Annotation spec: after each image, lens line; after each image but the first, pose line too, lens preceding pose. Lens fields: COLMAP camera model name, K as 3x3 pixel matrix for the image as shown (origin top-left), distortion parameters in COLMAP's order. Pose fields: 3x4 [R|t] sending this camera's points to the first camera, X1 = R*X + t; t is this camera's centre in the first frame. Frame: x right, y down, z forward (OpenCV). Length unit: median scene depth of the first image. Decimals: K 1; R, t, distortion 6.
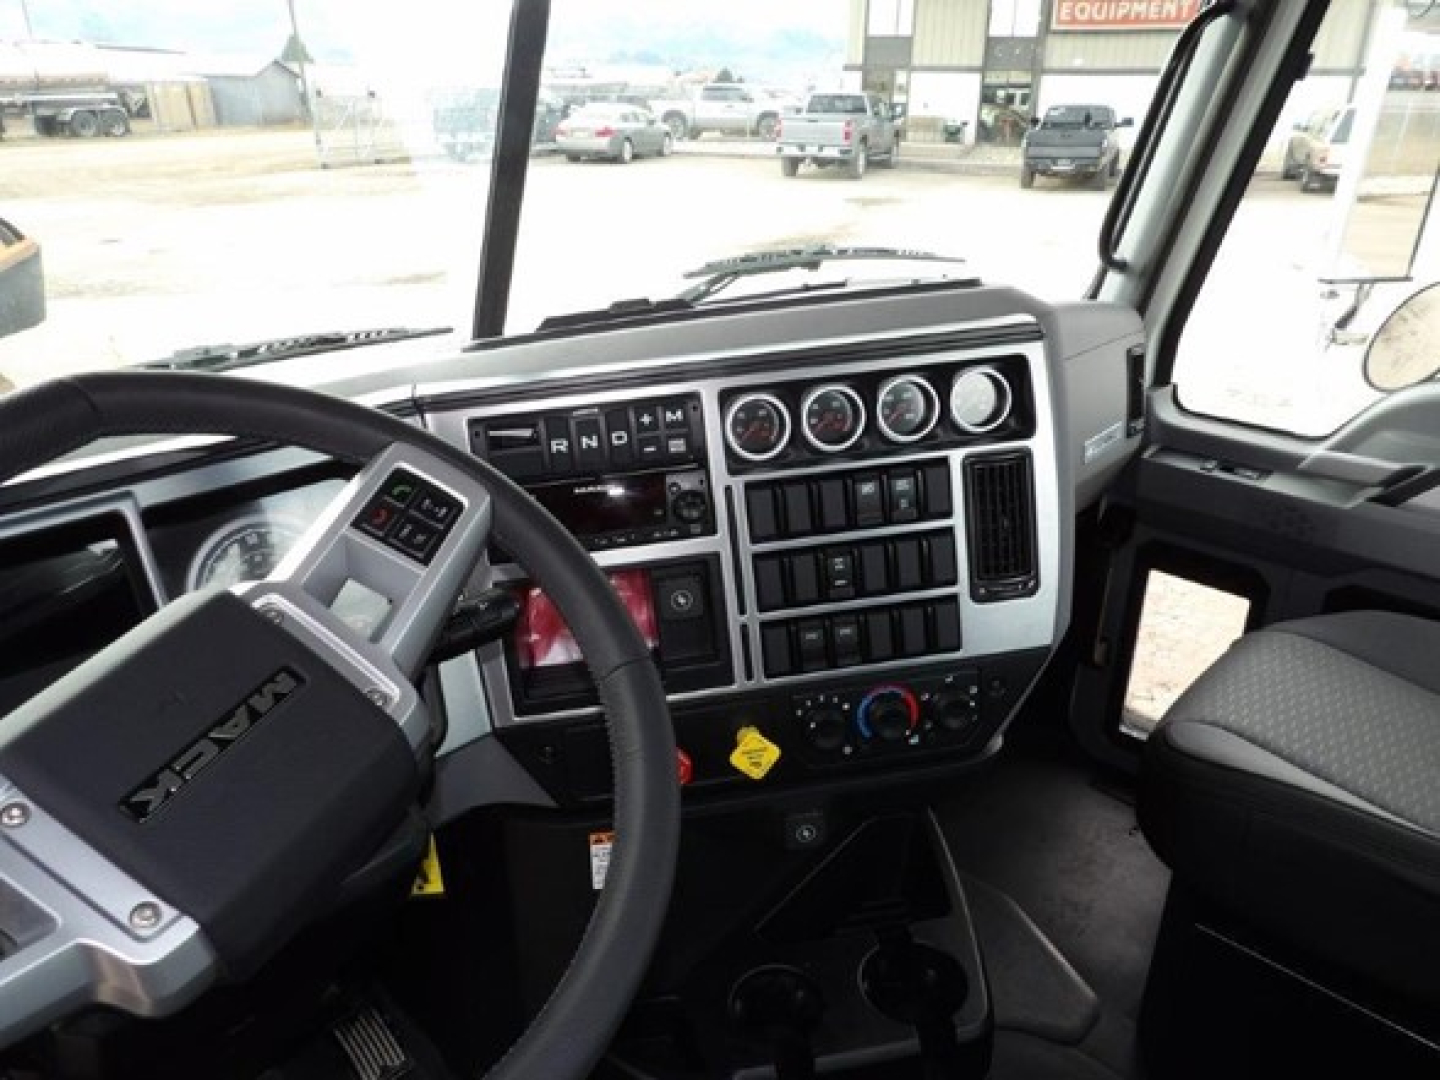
lens RADIAL K [[1038.3, 0, 730.0], [0, 1038.3, 540.1], [0, 0, 1]] dist [-0.032538, 0.052930]
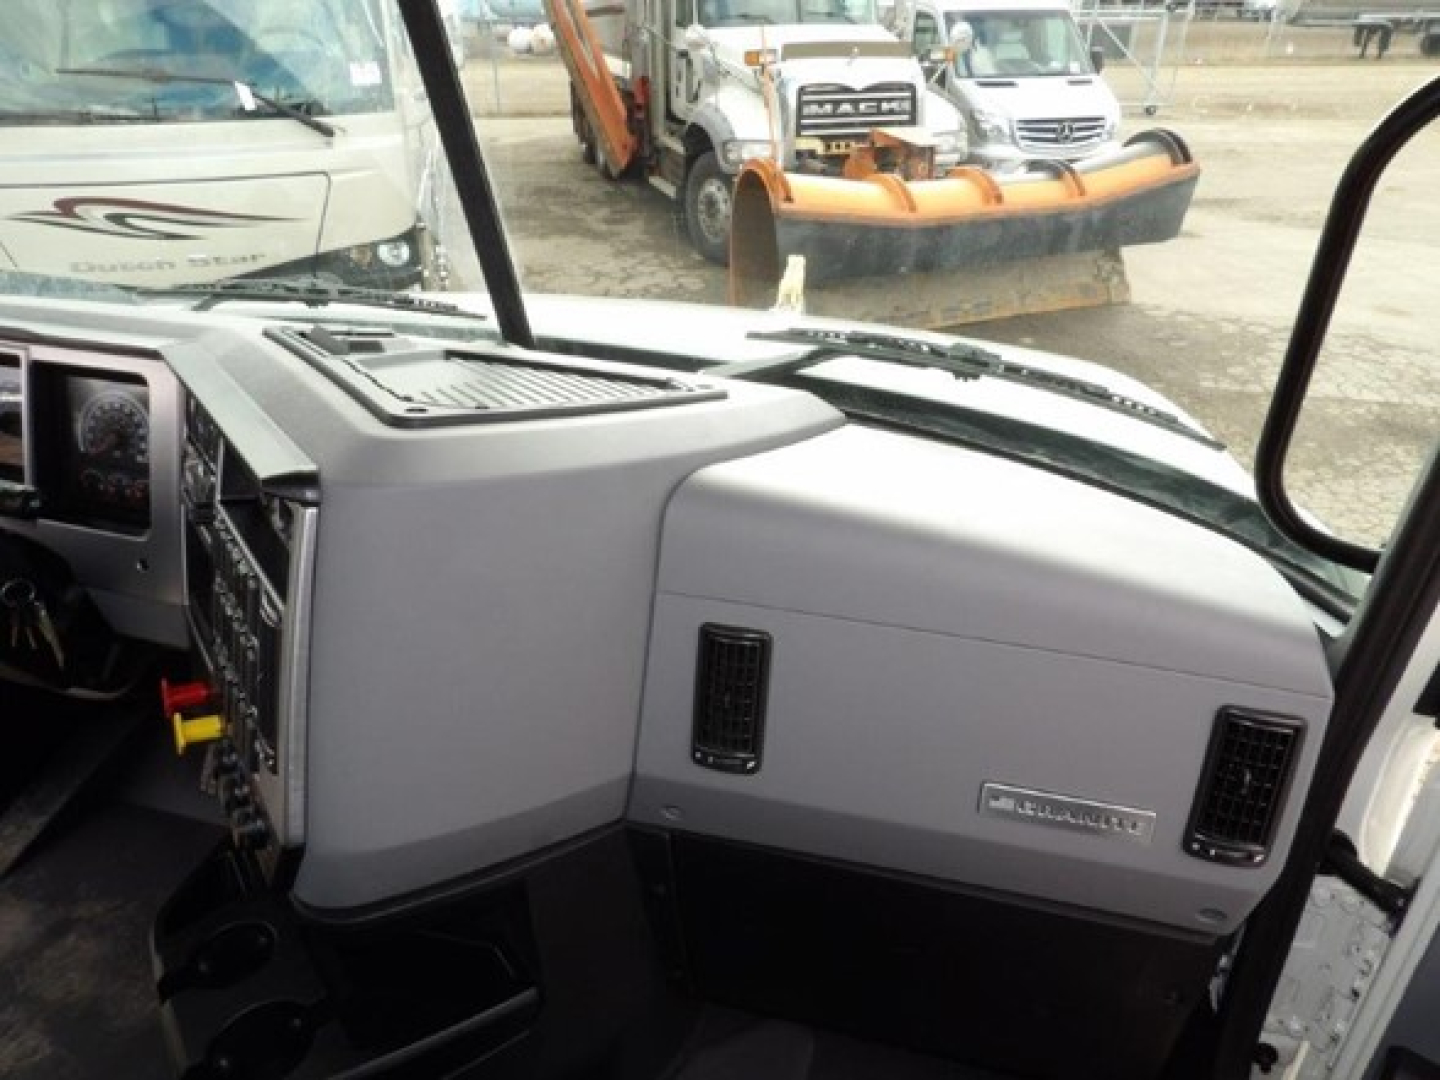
lens RADIAL K [[1034.5, 0, 720.0], [0, 1034.5, 540.0], [0, 0, 1]] dist [-0.037032, 0.044034]
pose [[0.440285, 0.427883, -0.789345, 1.032594], [-0.371712, 0.887129, 0.273554, -0.484256], [0.817300, 0.172967, 0.549639, 0.774378]]
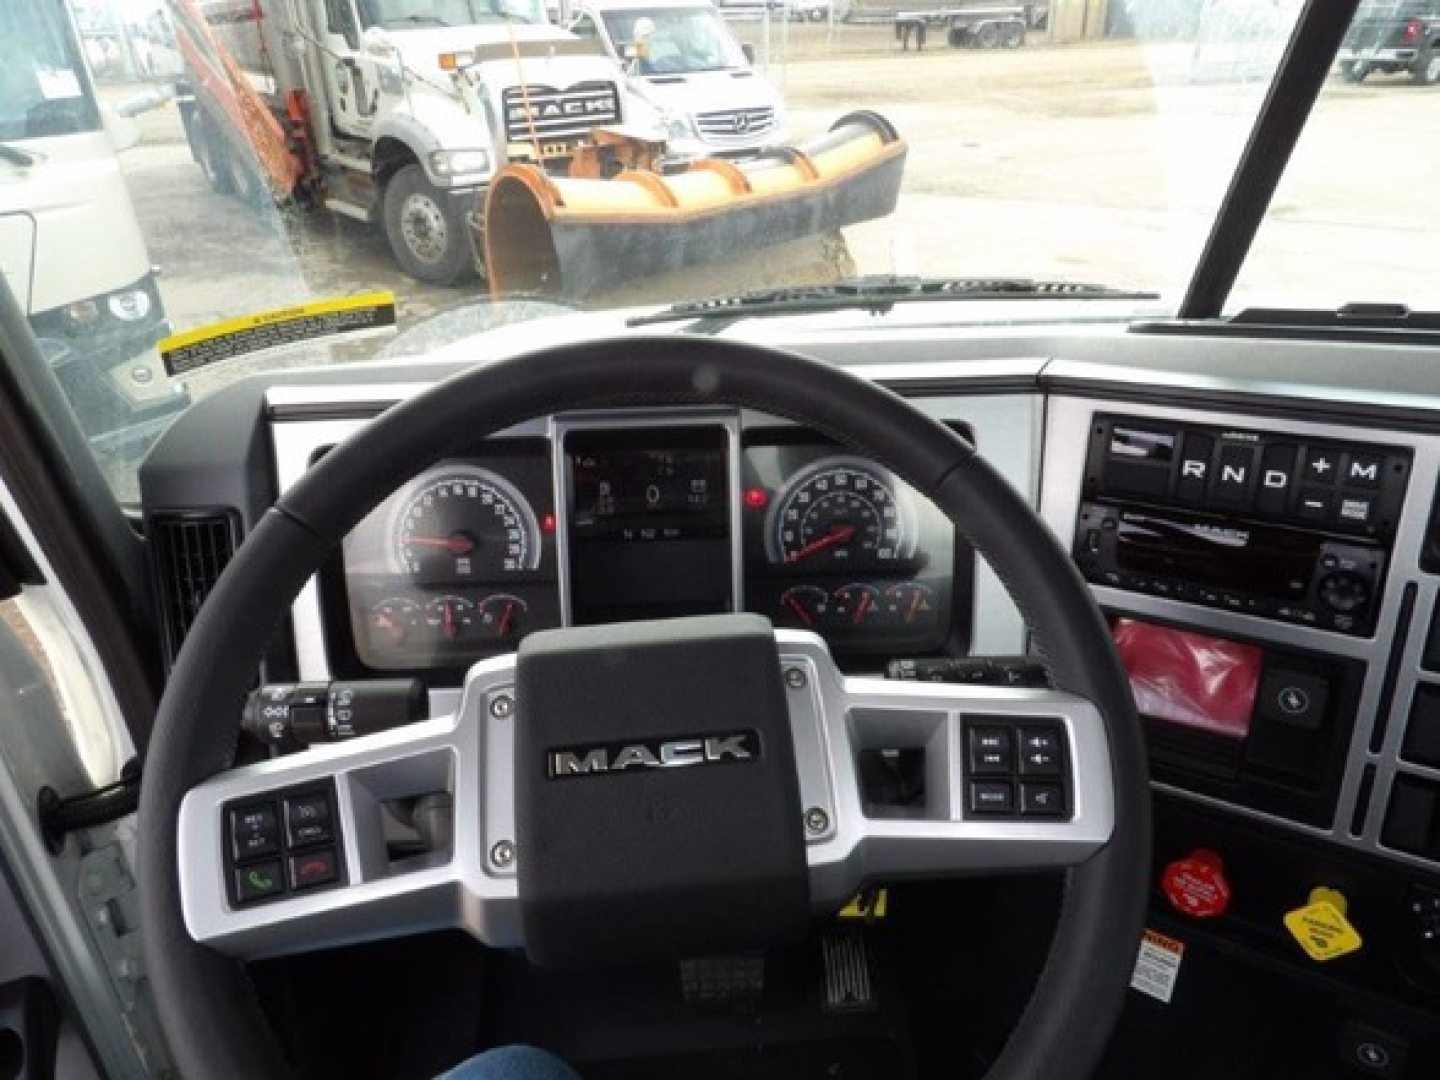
lens RADIAL K [[1038.3, 0, 730.0], [0, 1038.3, 540.1], [0, 0, 1]] dist [-0.032538, 0.052930]
pose [[0.734122, 0.309016, -0.604627, 0.073995], [-0.265636, 0.950178, 0.163095, -0.069493], [0.624902, 0.040880, 0.779632, 0.129771]]
